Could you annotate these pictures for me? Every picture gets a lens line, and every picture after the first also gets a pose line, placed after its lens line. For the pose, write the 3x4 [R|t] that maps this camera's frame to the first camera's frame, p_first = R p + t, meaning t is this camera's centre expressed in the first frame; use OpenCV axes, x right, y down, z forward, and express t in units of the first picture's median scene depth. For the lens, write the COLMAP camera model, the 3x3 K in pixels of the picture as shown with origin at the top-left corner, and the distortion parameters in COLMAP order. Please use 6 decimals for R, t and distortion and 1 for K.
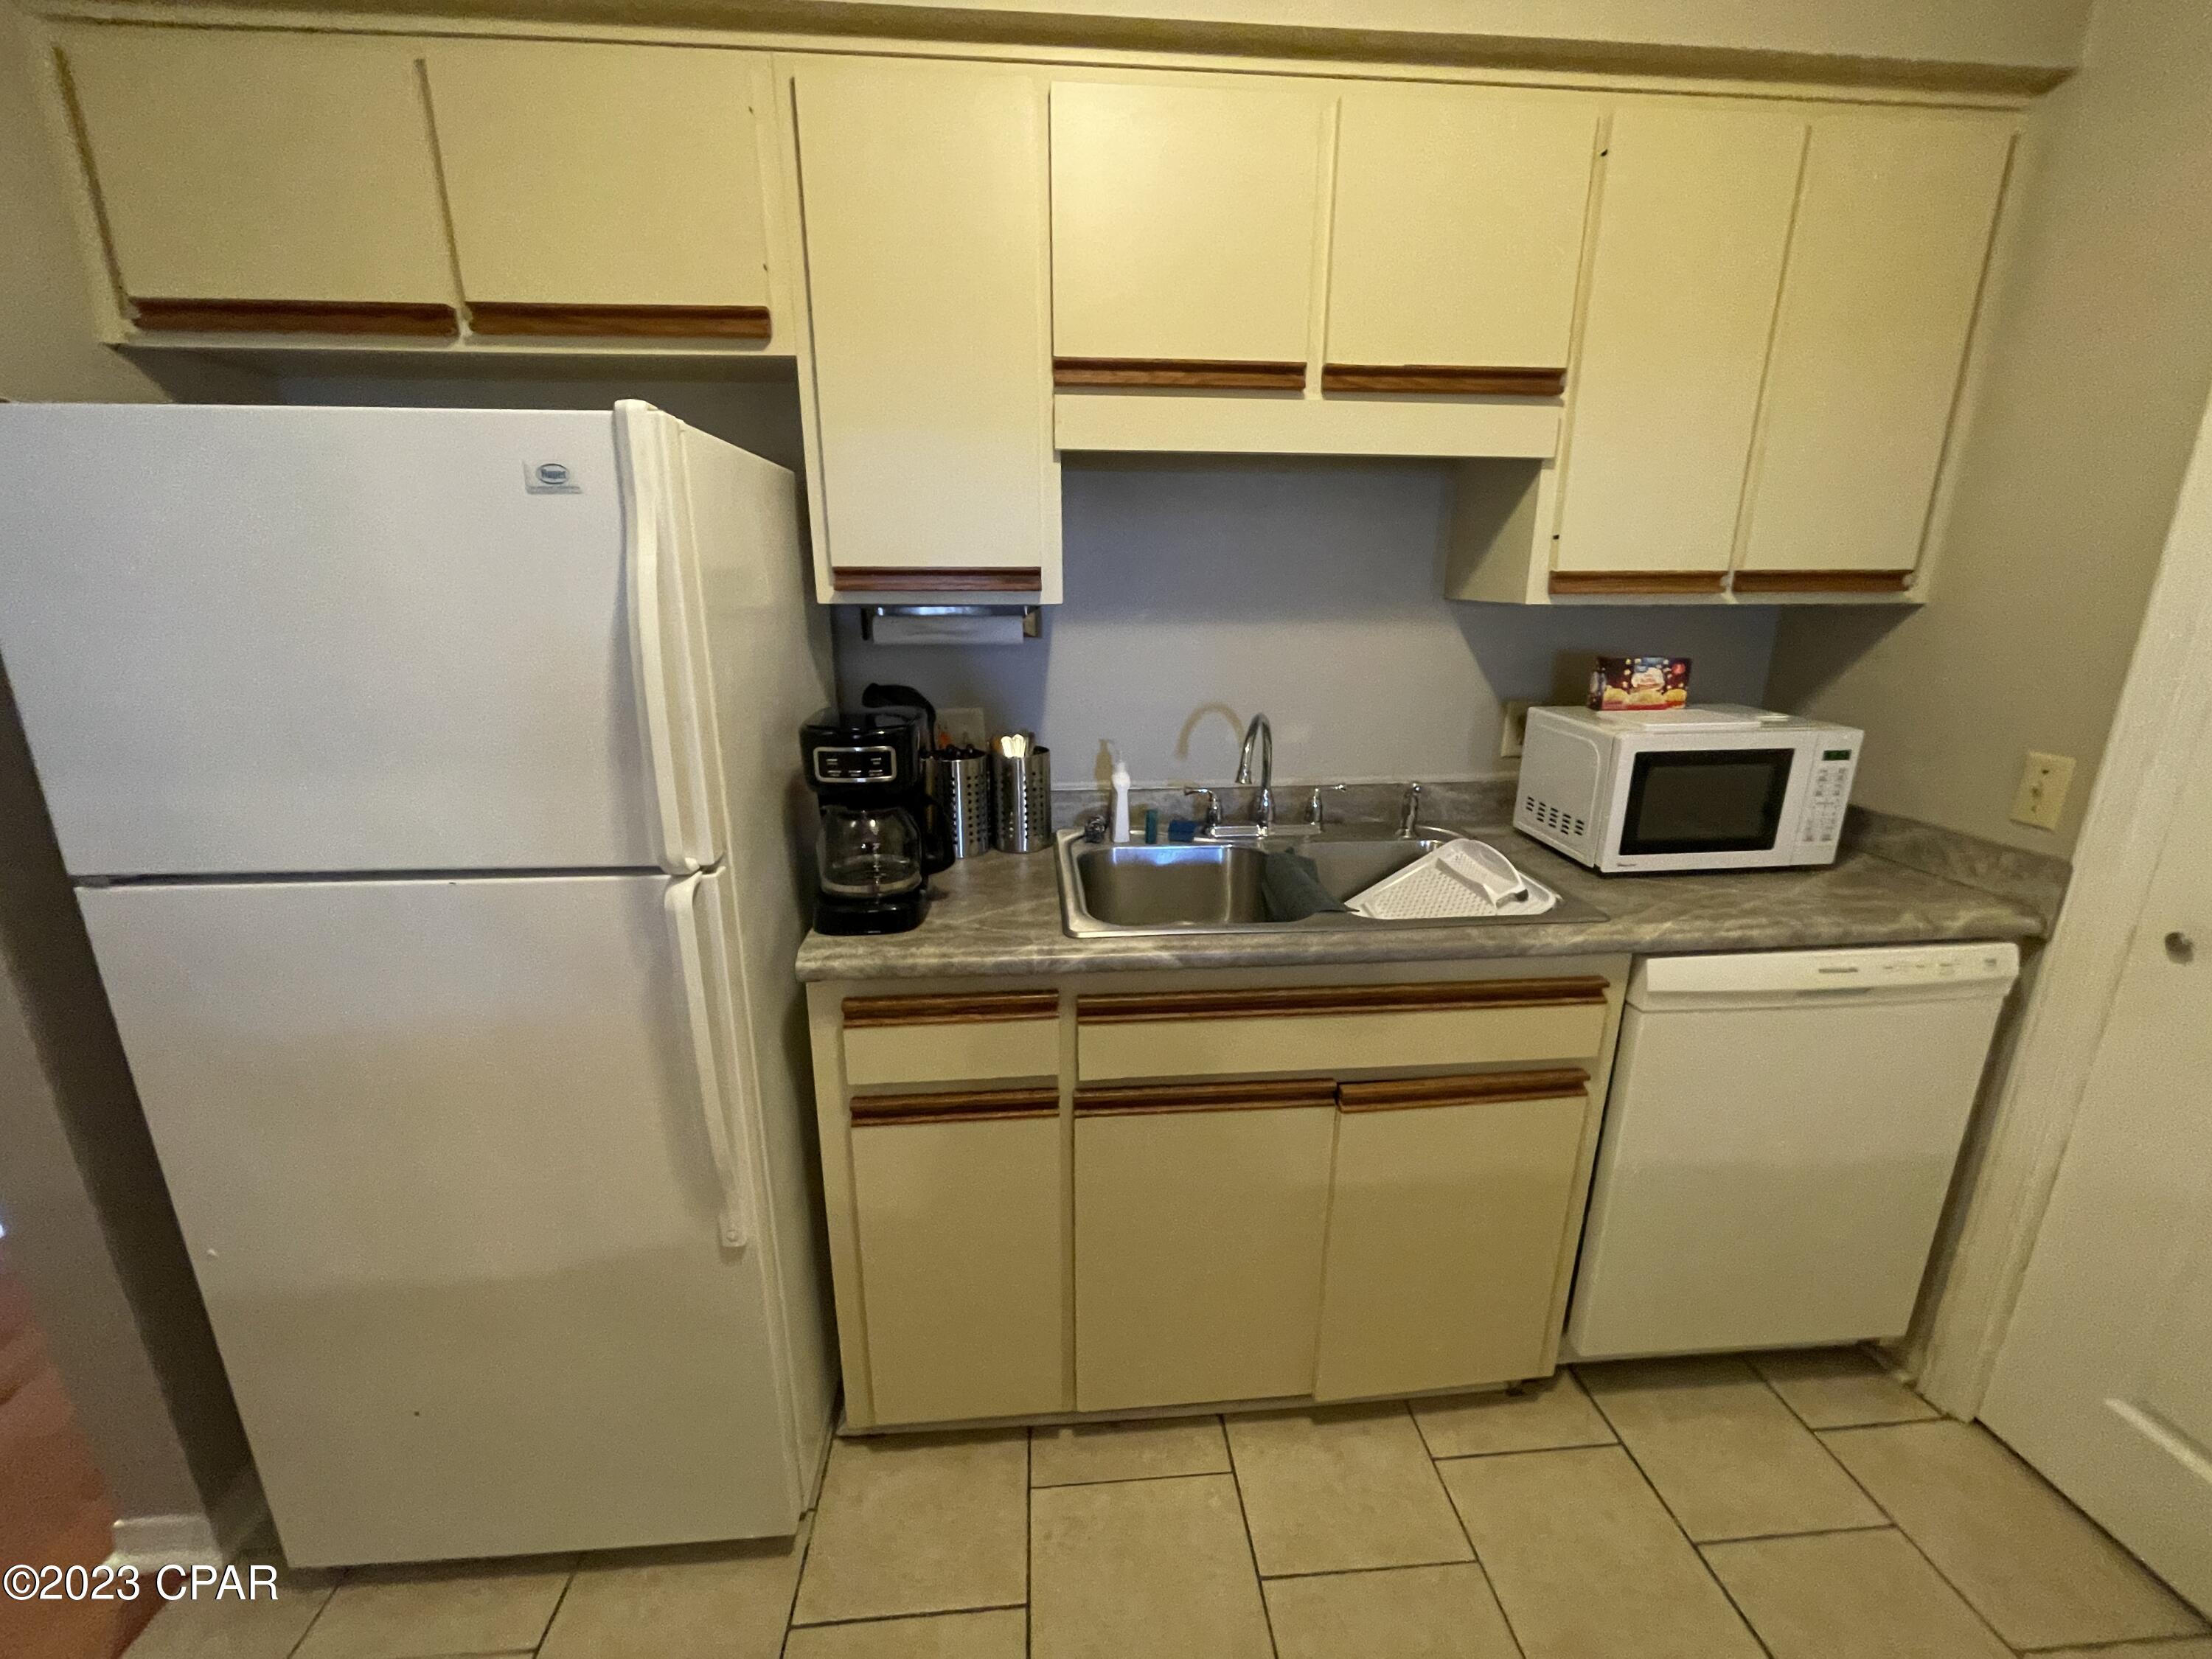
lens RADIAL K [[897.1, 0, 1096.6], [0, 897.1, 822.7], [0, 0, 1]] dist [-0.002849, -0.000169]
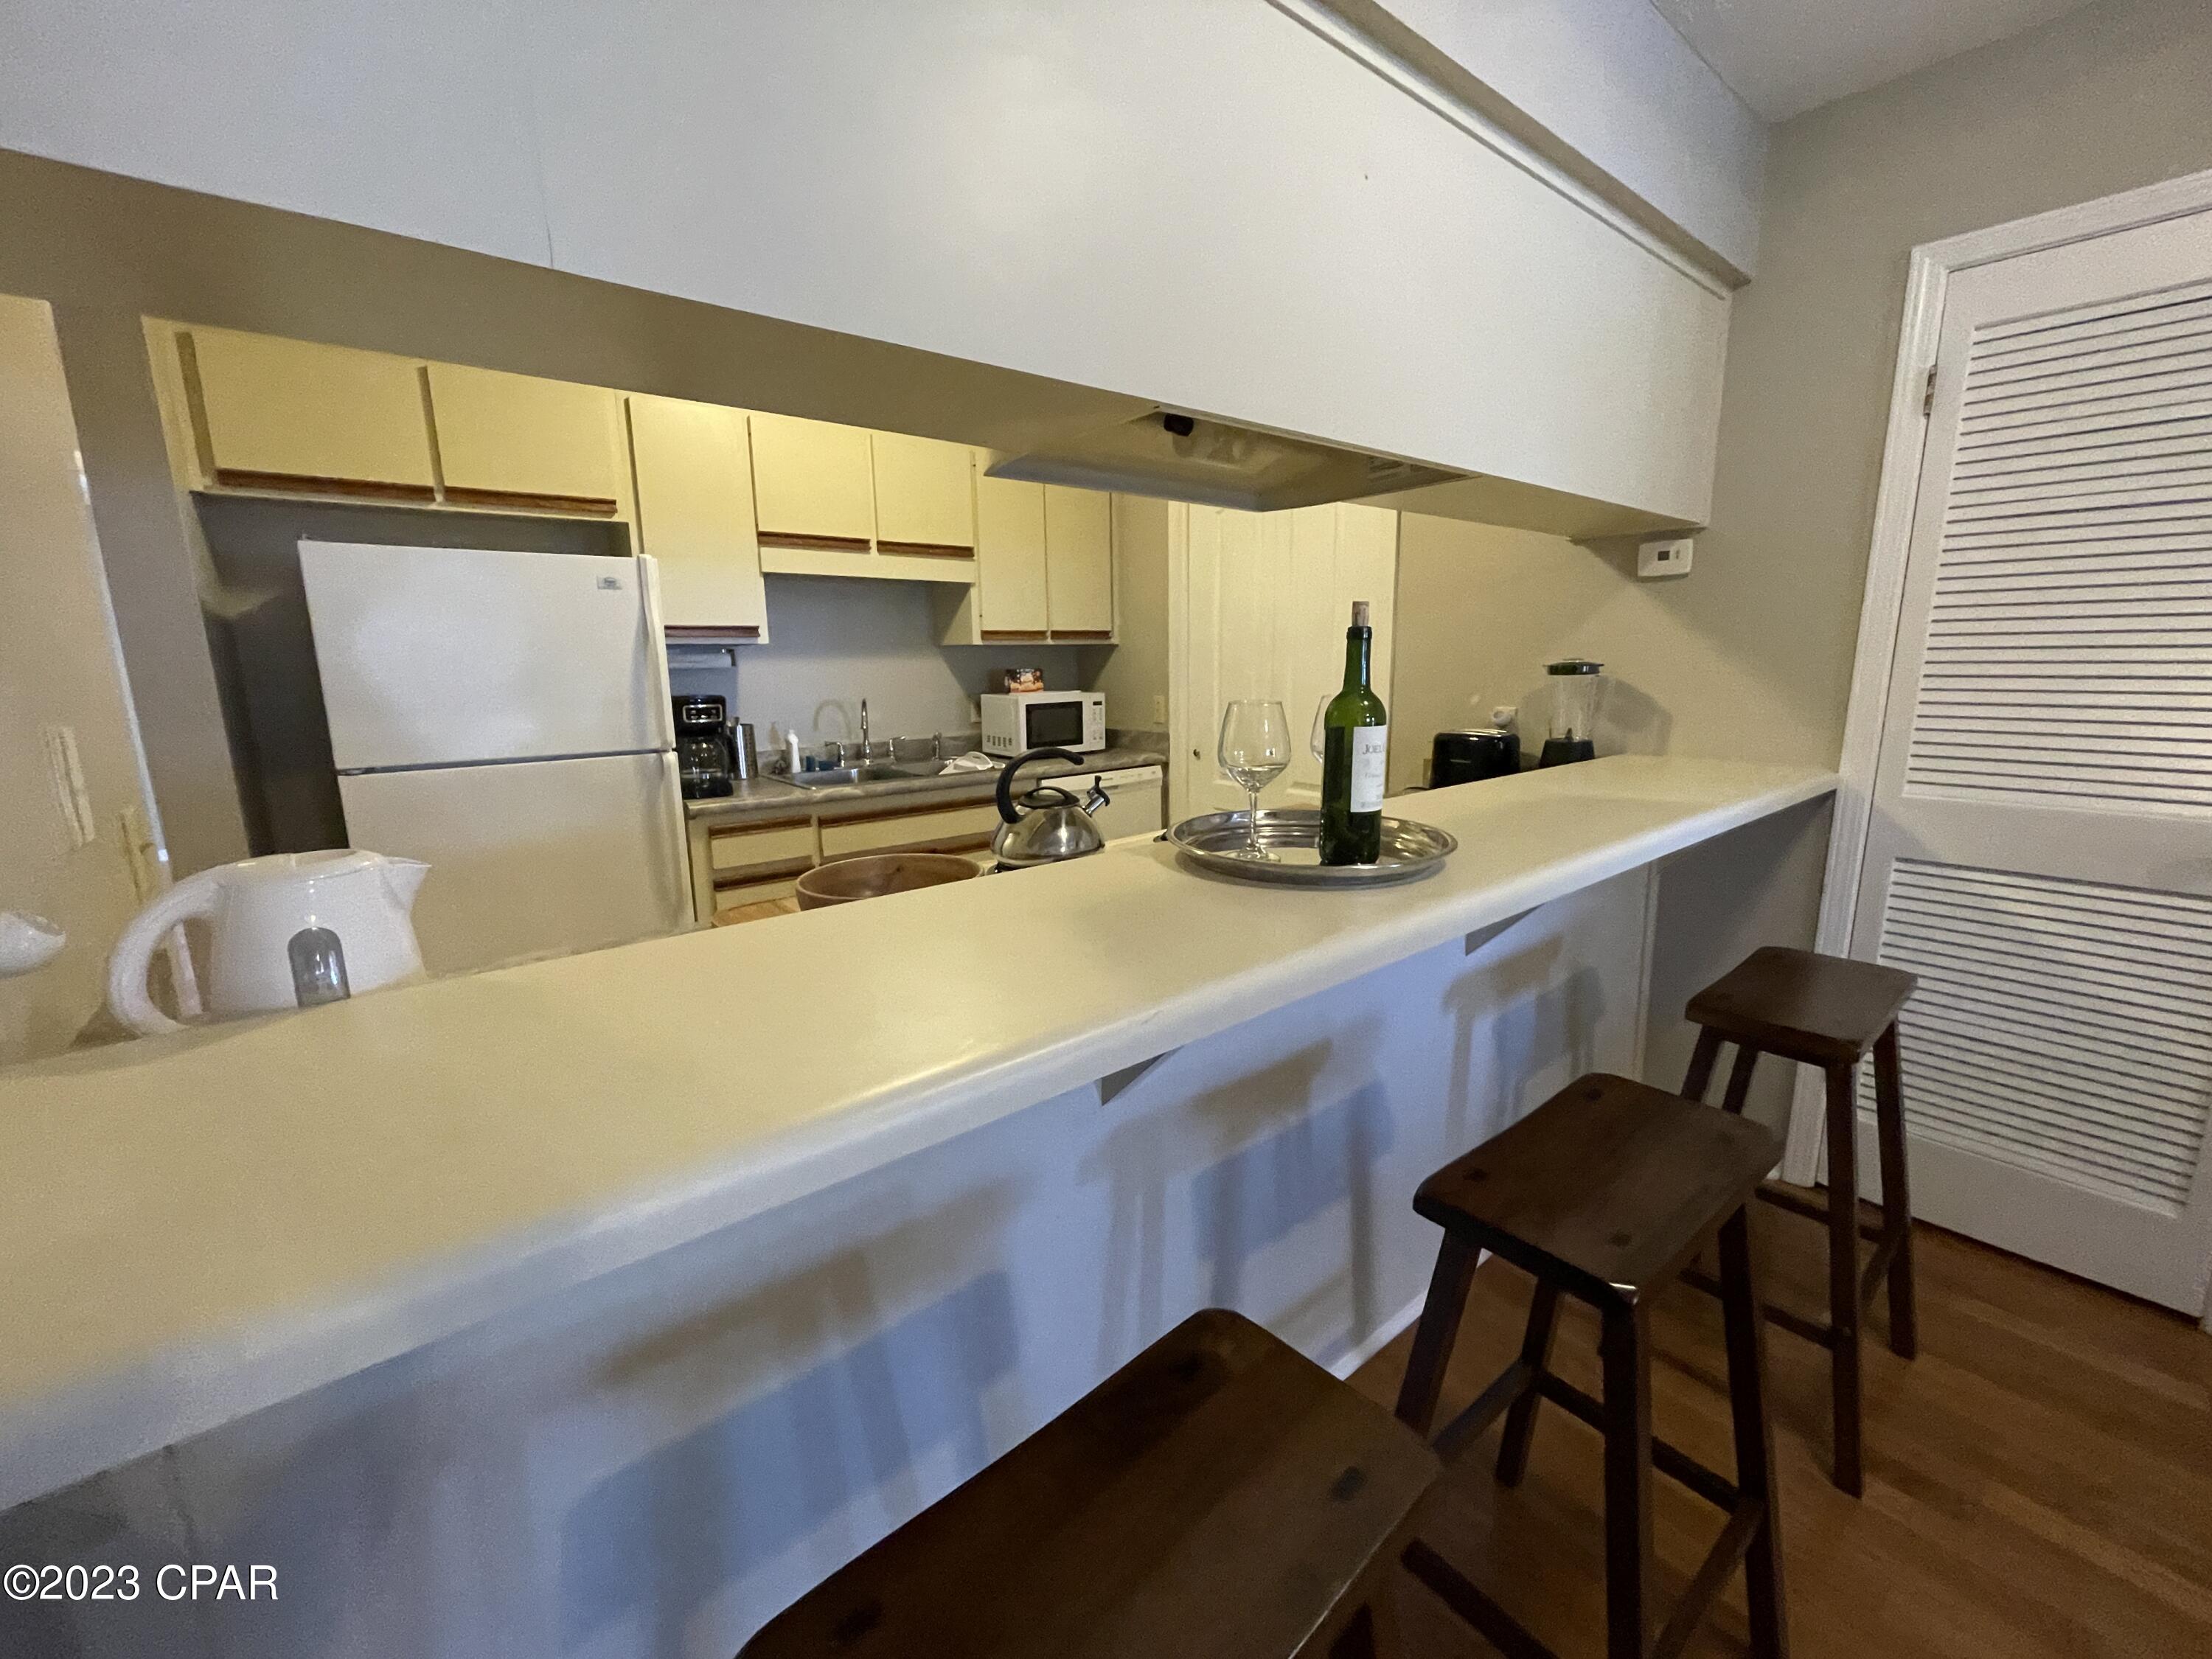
lens RADIAL K [[897.1, 0, 1106.5], [0, 897.1, 828.9], [0, 0, 1]] dist [-0.002849, -0.000169]
pose [[0.823278, -0.118213, 0.555193, -0.573212], [0.164922, 0.985697, -0.034679, 0.359199], [-0.543152, 0.120114, 0.830998, -1.040113]]
